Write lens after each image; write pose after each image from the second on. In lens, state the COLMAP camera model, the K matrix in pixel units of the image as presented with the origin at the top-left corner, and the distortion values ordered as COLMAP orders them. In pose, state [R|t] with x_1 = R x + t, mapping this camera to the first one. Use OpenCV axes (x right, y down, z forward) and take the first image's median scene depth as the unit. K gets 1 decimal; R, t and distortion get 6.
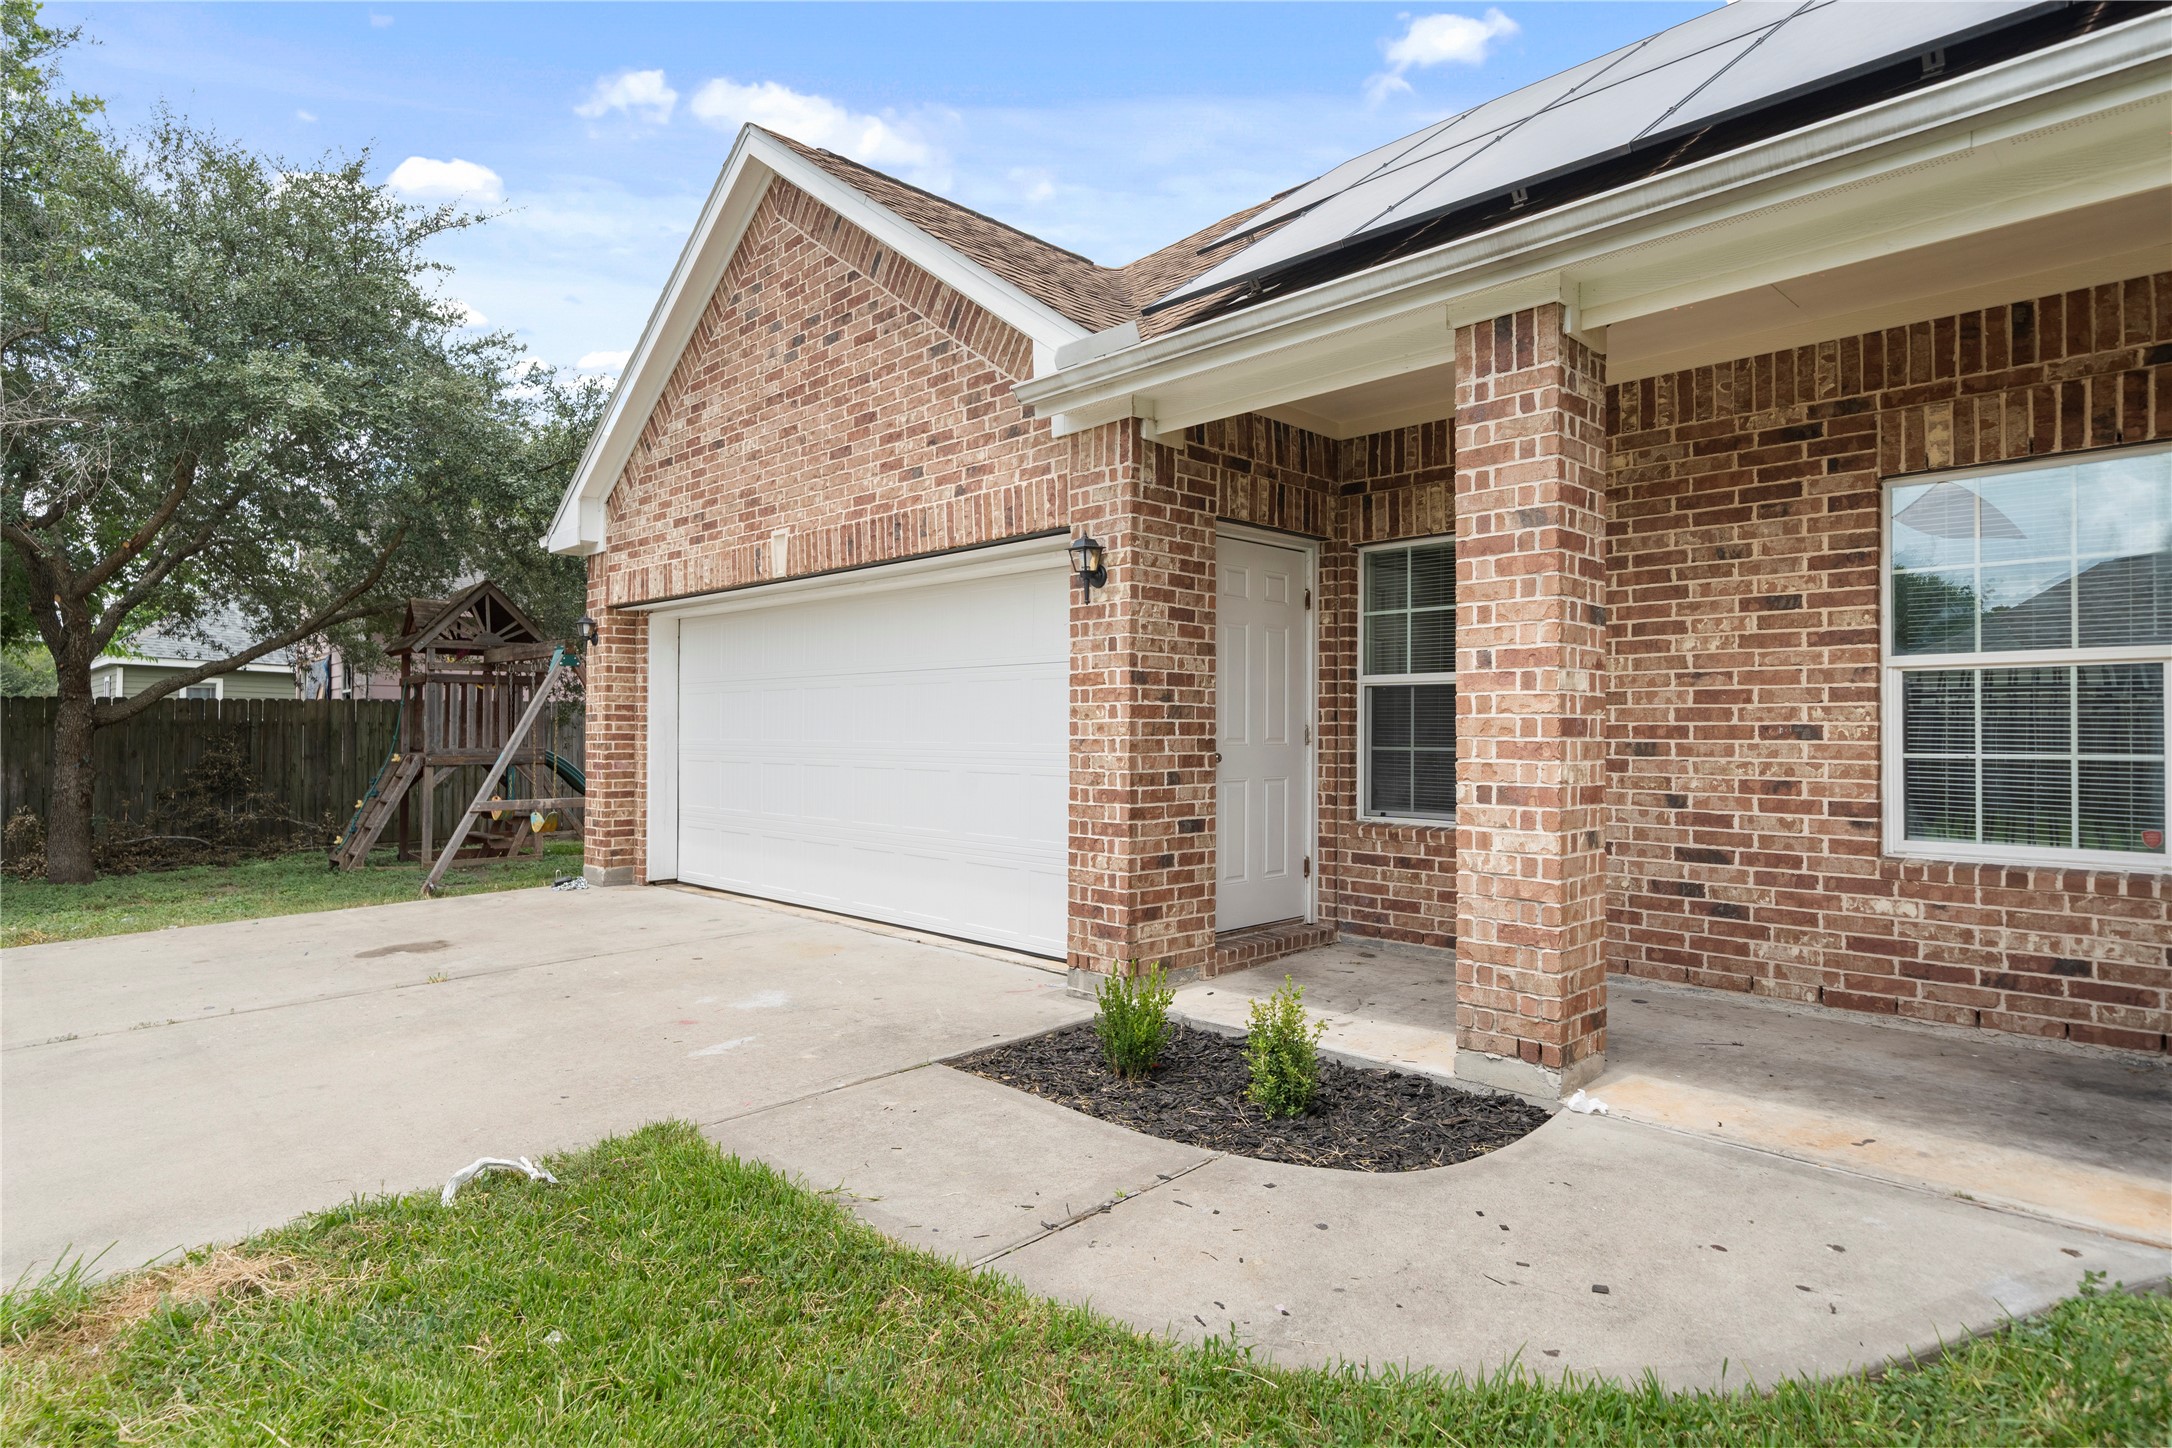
lens RADIAL K [[1221.8, 0, 1094.4], [0, 1221.8, 719.8], [0, 0, 1]] dist [-0.005530, 0.000452]
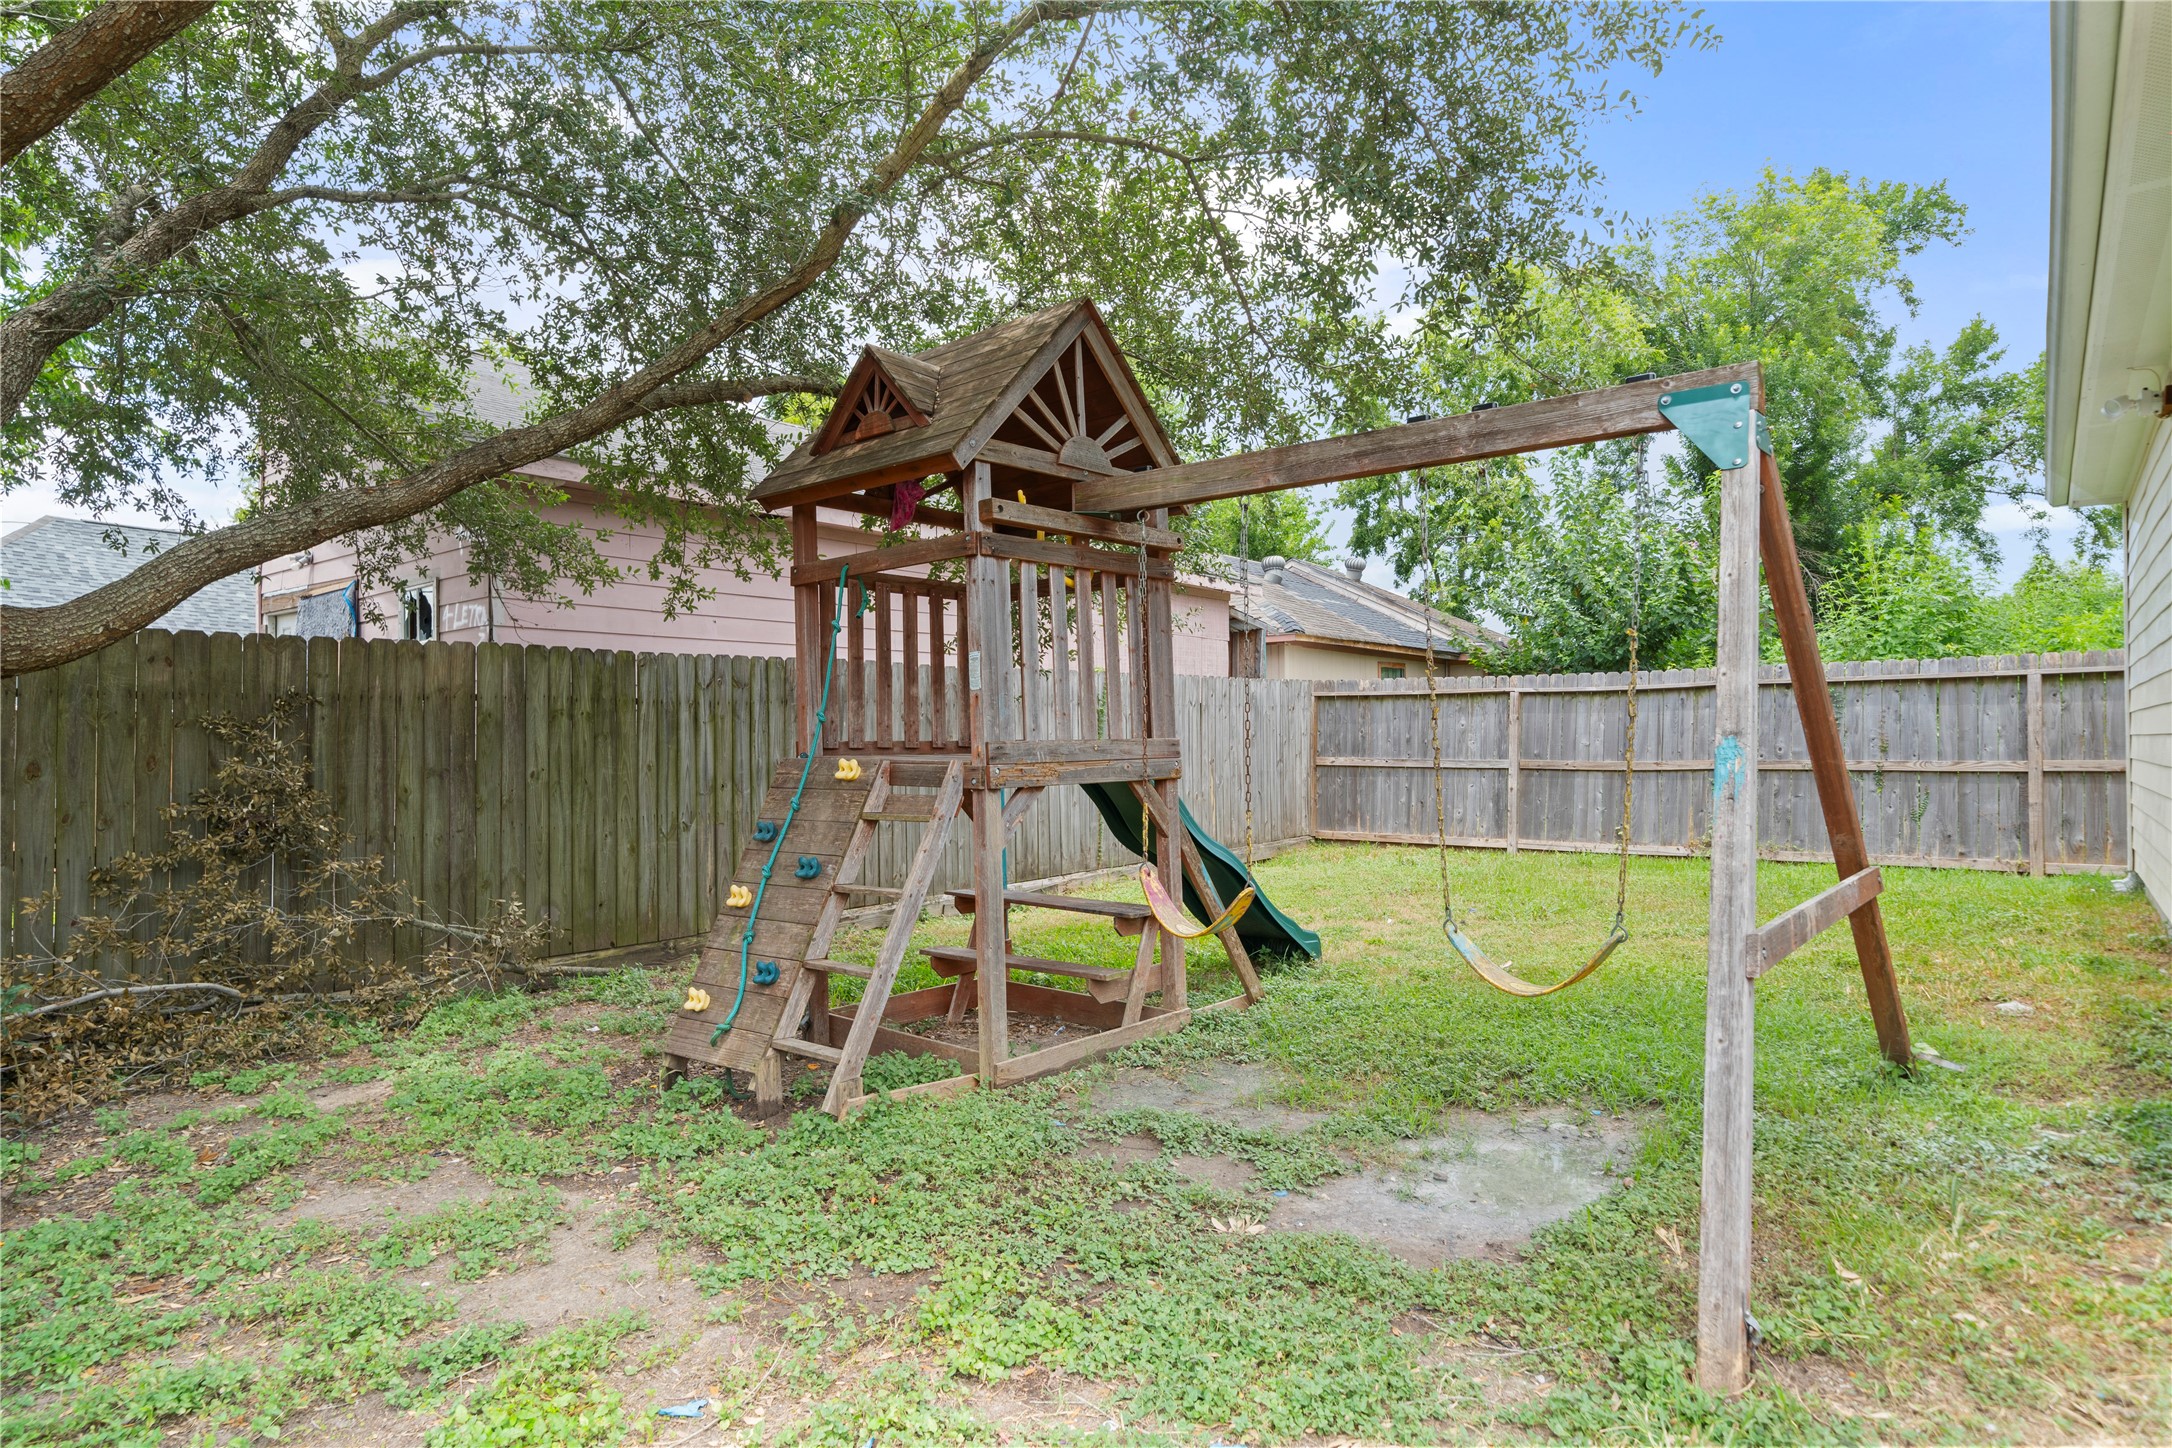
lens RADIAL K [[1221.8, 0, 1101.6], [0, 1221.8, 723.1], [0, 0, 1]] dist [-0.005530, 0.000452]
pose [[0.992370, -0.011744, 0.122732, -0.530485], [0.011270, 0.999926, 0.004558, 0.015848], [-0.122777, -0.003140, 0.992429, 0.612070]]
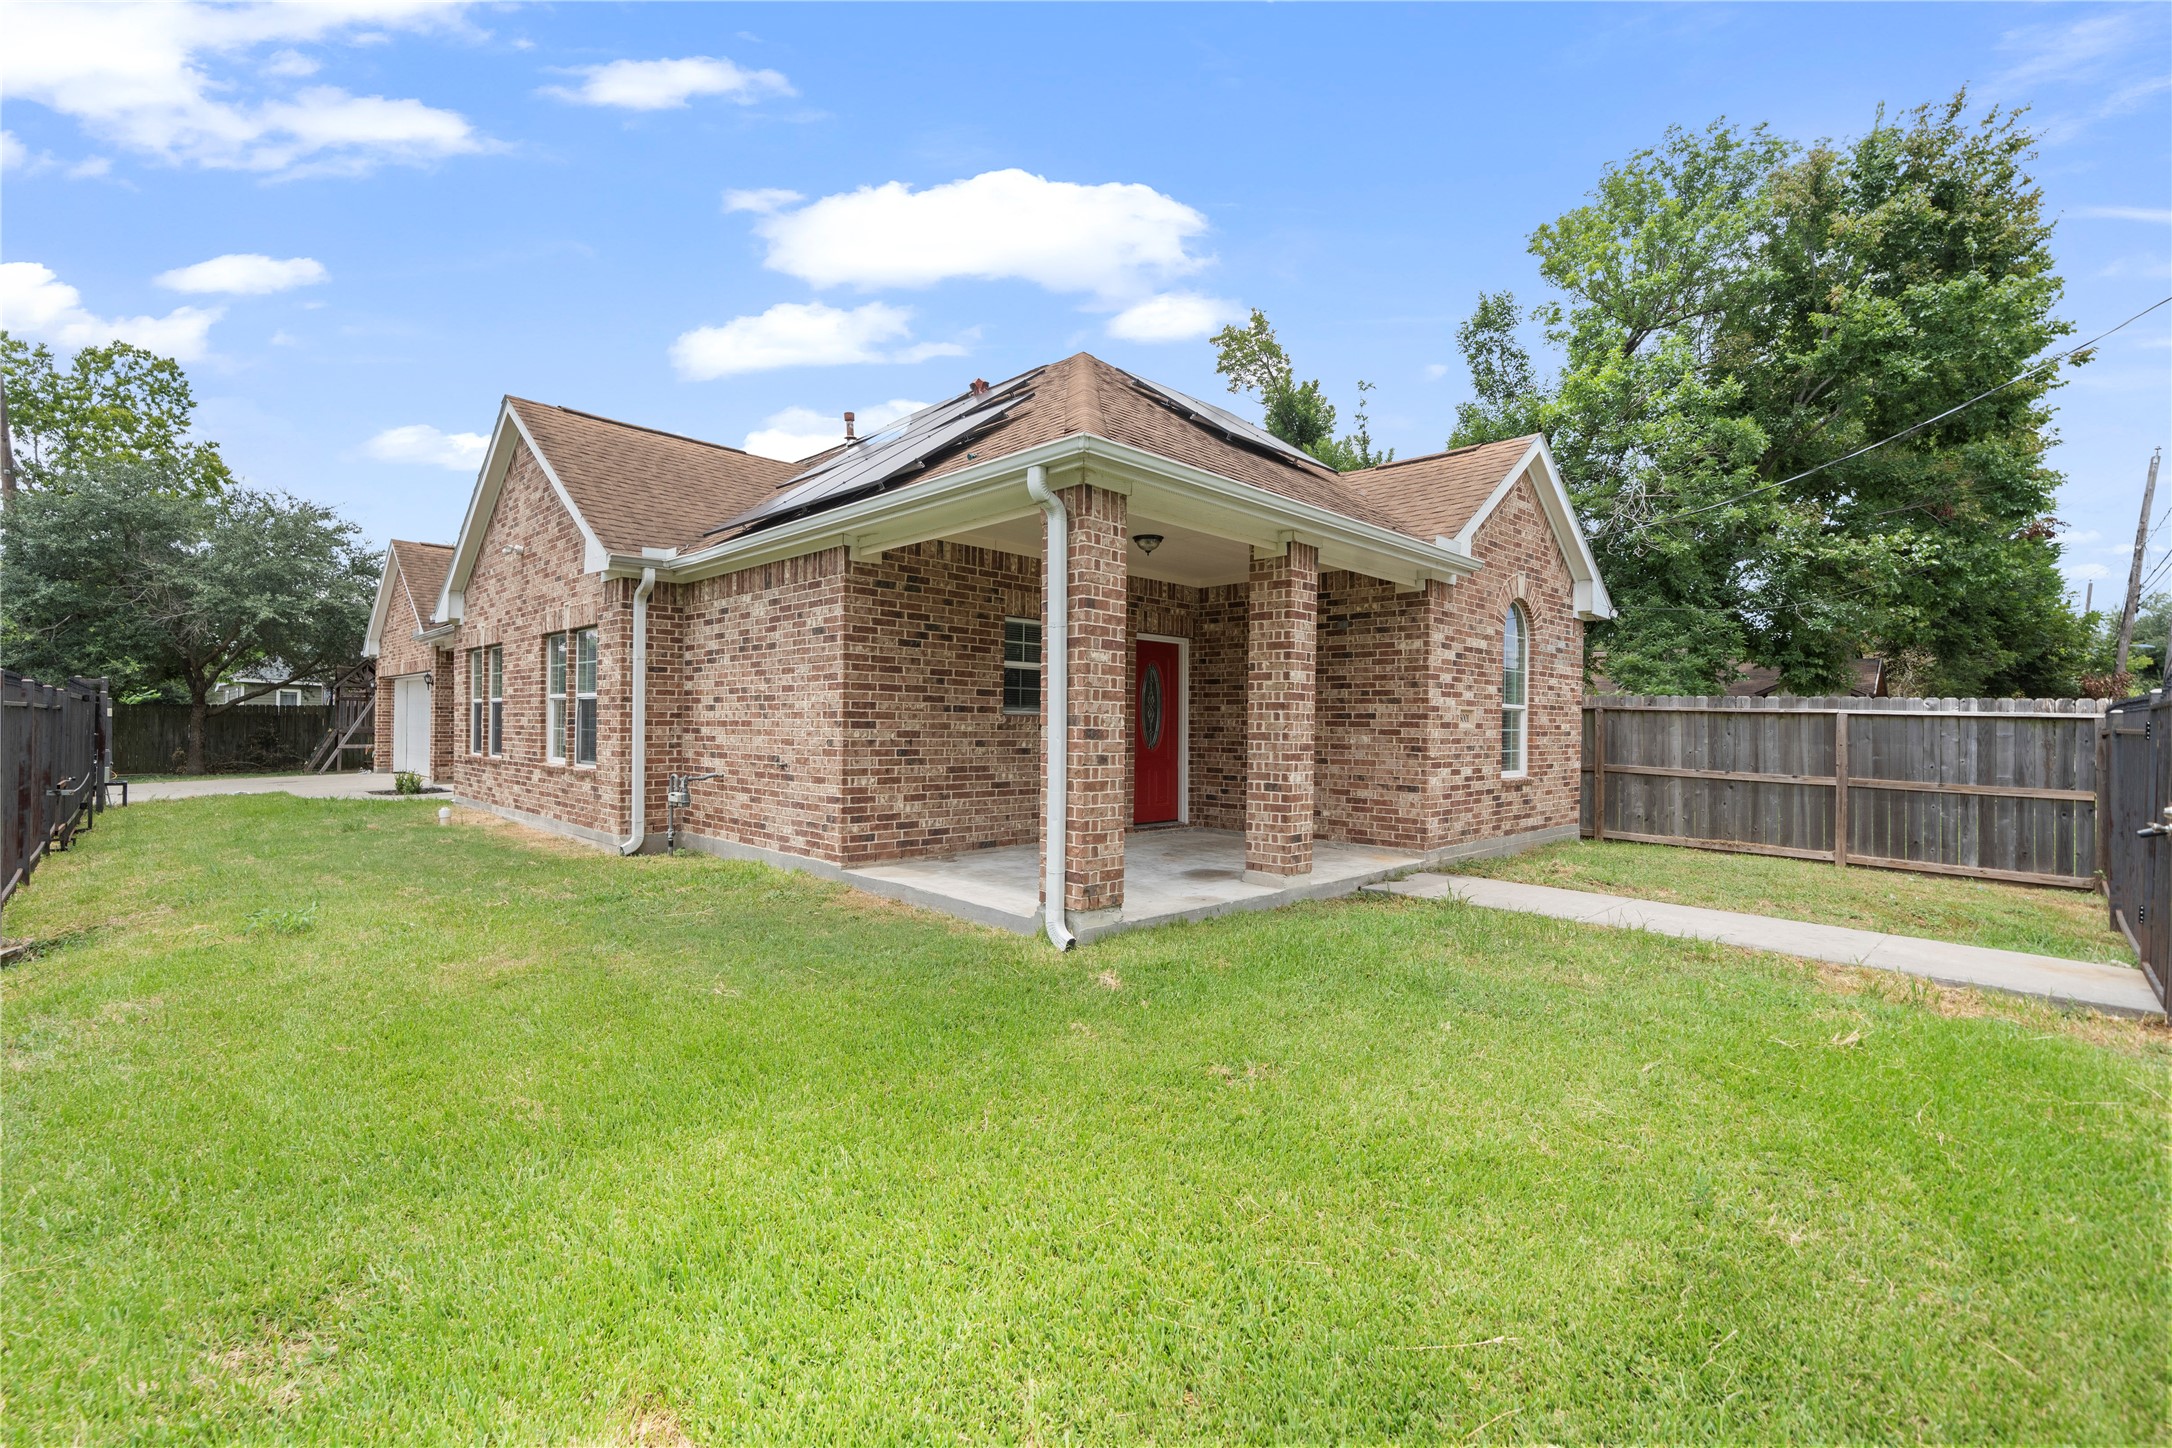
lens RADIAL K [[945.0, 0, 1072.4], [0, 945.0, 732.7], [0, 0, 1]] dist [-0.000716, -0.000793]
pose [[0.999545, 0.015864, 0.025662, 0.874581], [-0.016093, 0.999832, 0.008756, -0.005065], [-0.025519, -0.009165, 0.999632, -0.950559]]
